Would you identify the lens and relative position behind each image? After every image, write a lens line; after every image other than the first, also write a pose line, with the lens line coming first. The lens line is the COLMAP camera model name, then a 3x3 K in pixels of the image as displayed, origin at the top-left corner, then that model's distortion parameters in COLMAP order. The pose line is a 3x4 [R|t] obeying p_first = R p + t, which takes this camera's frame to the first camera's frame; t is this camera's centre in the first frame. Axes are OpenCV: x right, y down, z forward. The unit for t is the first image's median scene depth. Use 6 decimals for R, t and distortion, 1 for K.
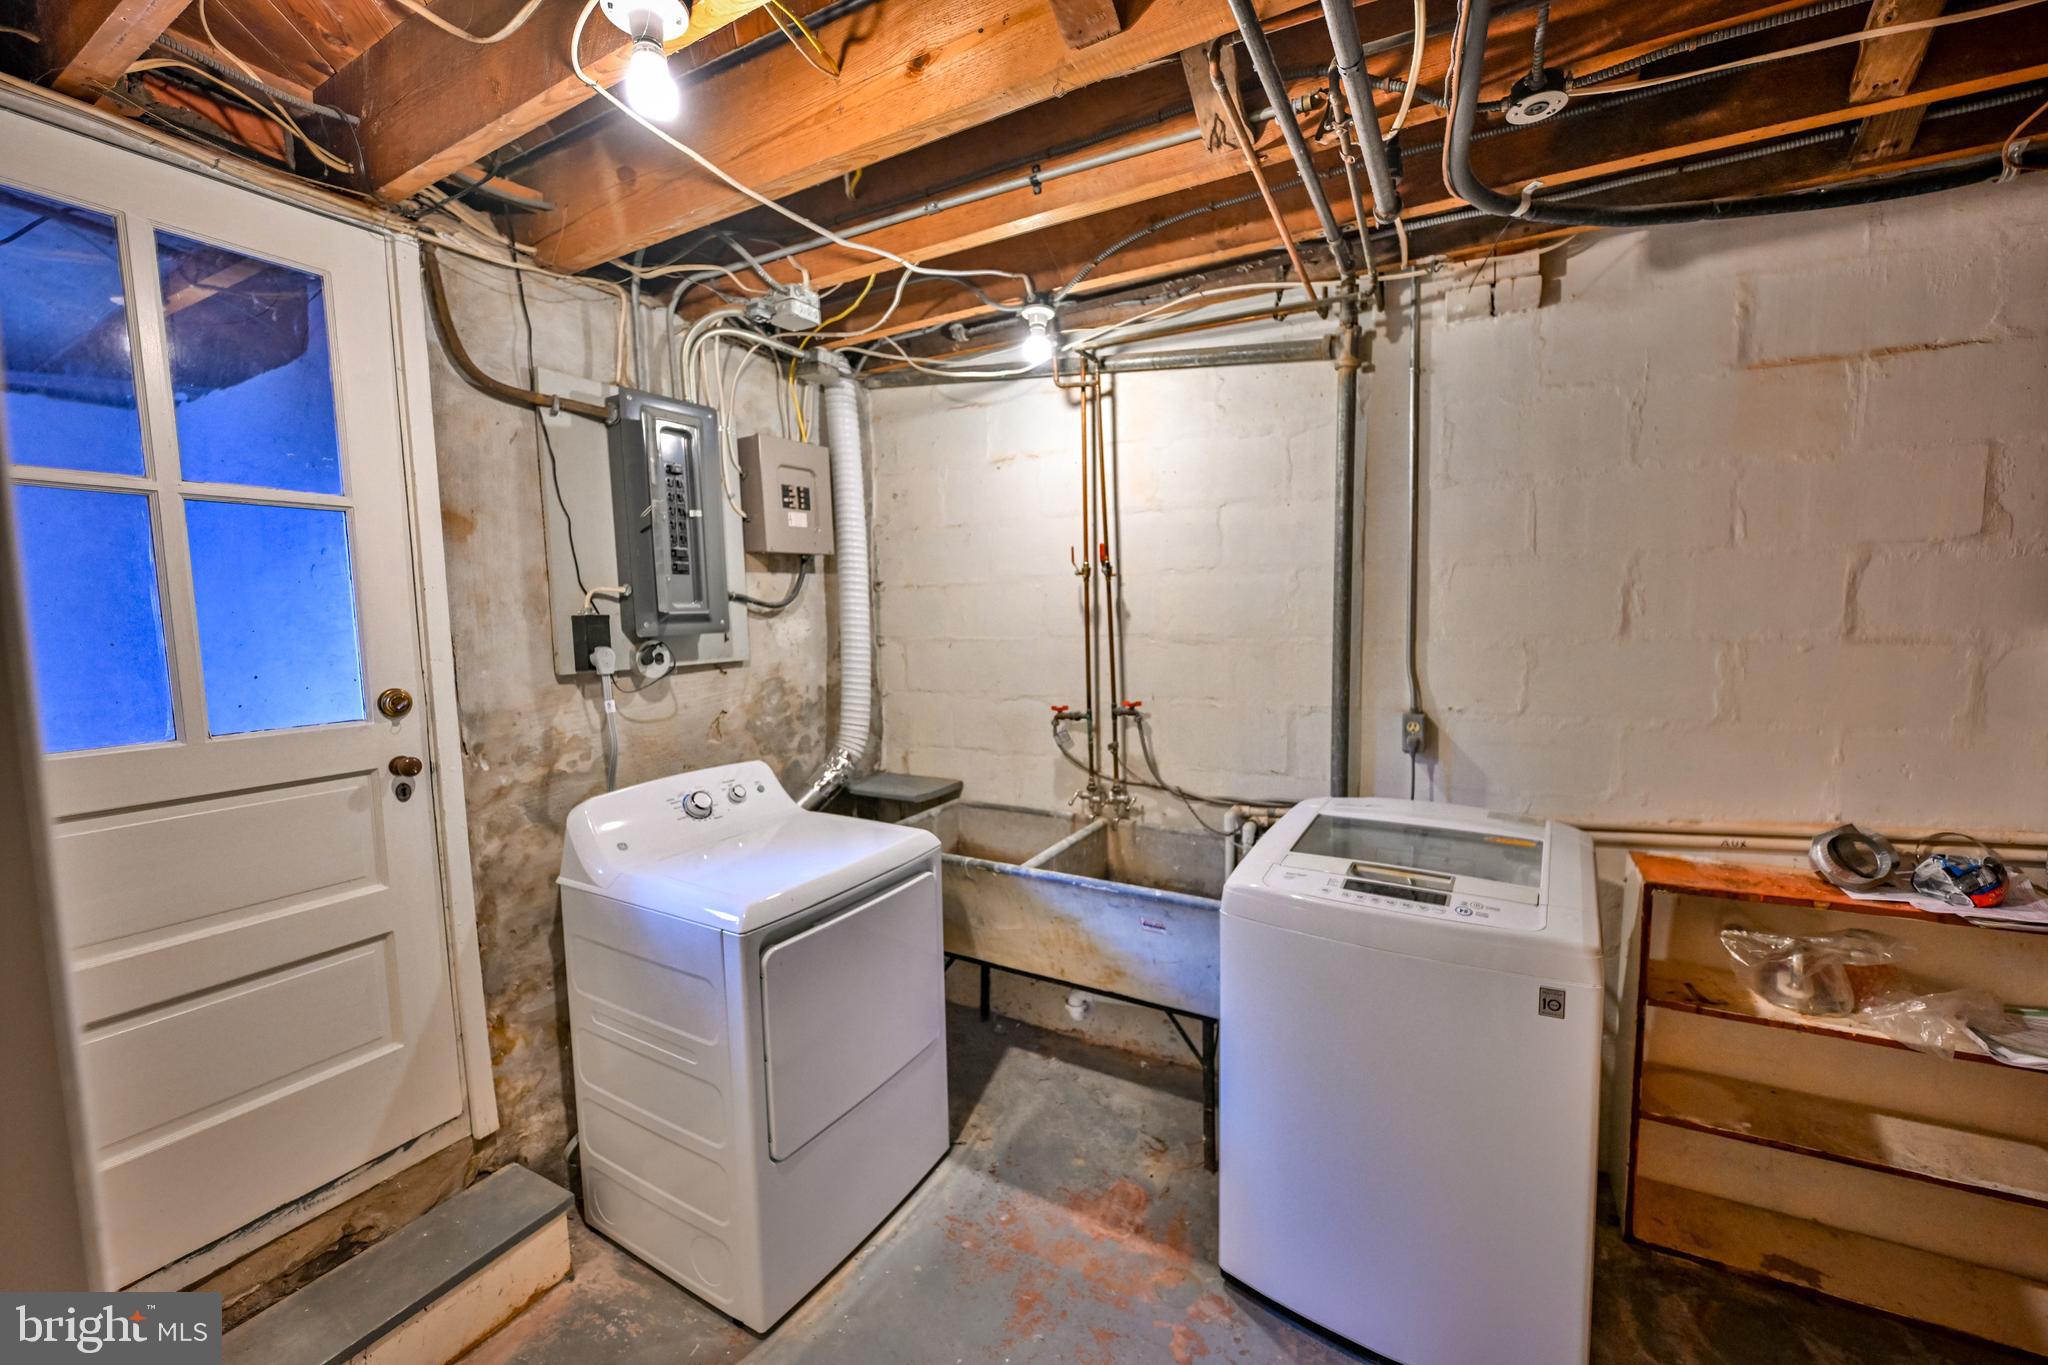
lens RADIAL K [[810.6, 0, 1015.8], [0, 810.6, 680.1], [0, 0, 1]] dist [-0.000557, 0.000309]
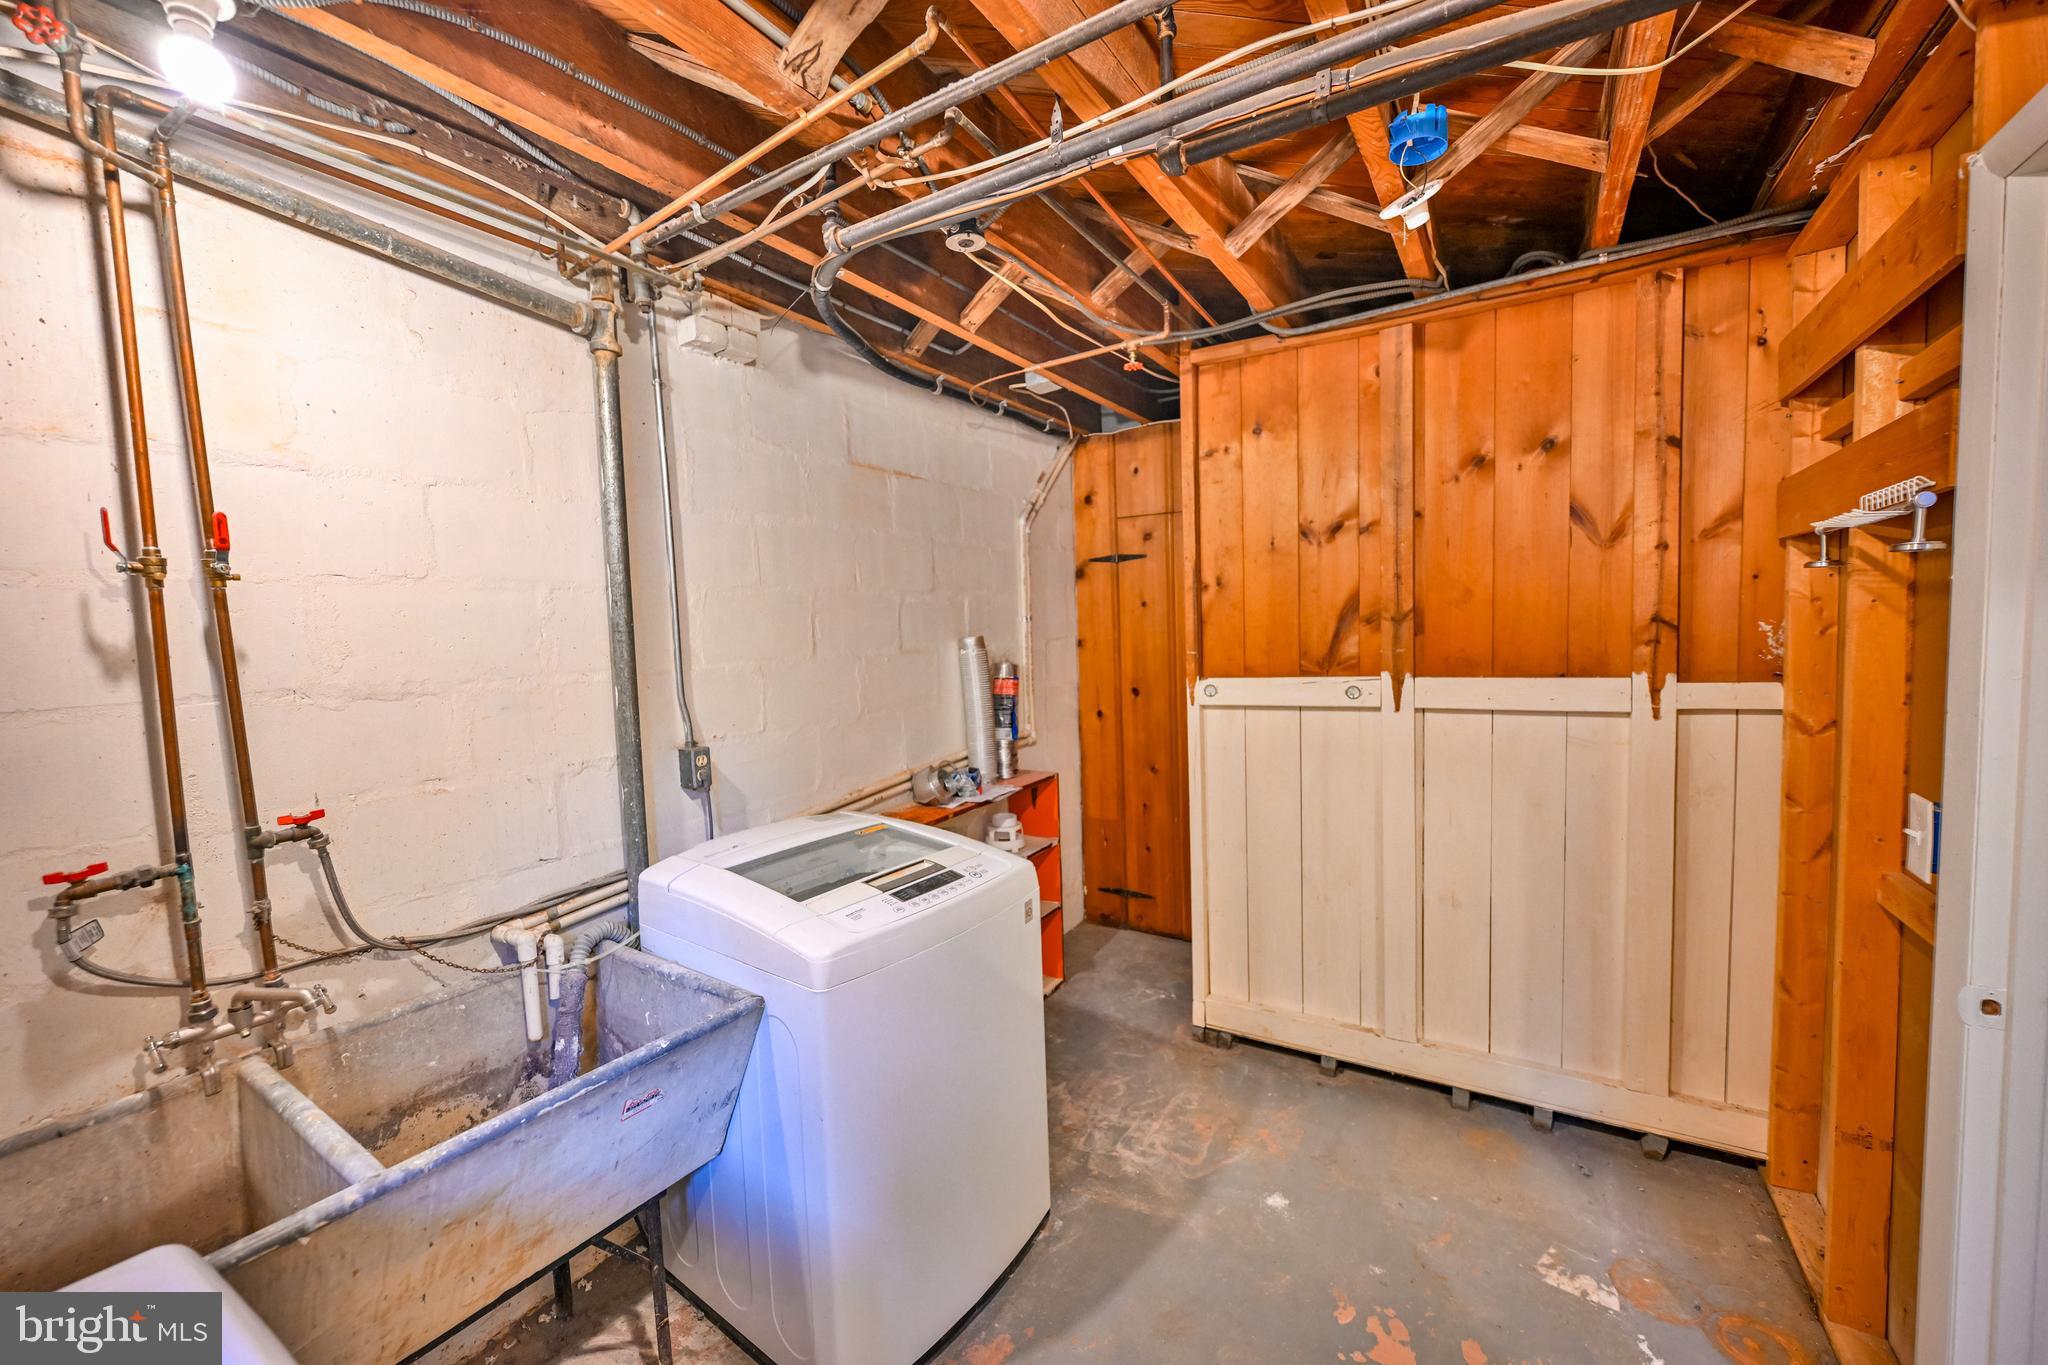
lens RADIAL K [[810.6, 0, 1018.0], [0, 810.6, 687.7], [0, 0, 1]] dist [-0.000557, 0.000309]
pose [[0.054725, -0.062638, 0.996535, -0.414581], [0.121169, 0.991071, 0.055641, -0.033366], [-0.991122, 0.117704, 0.061826, 0.543273]]
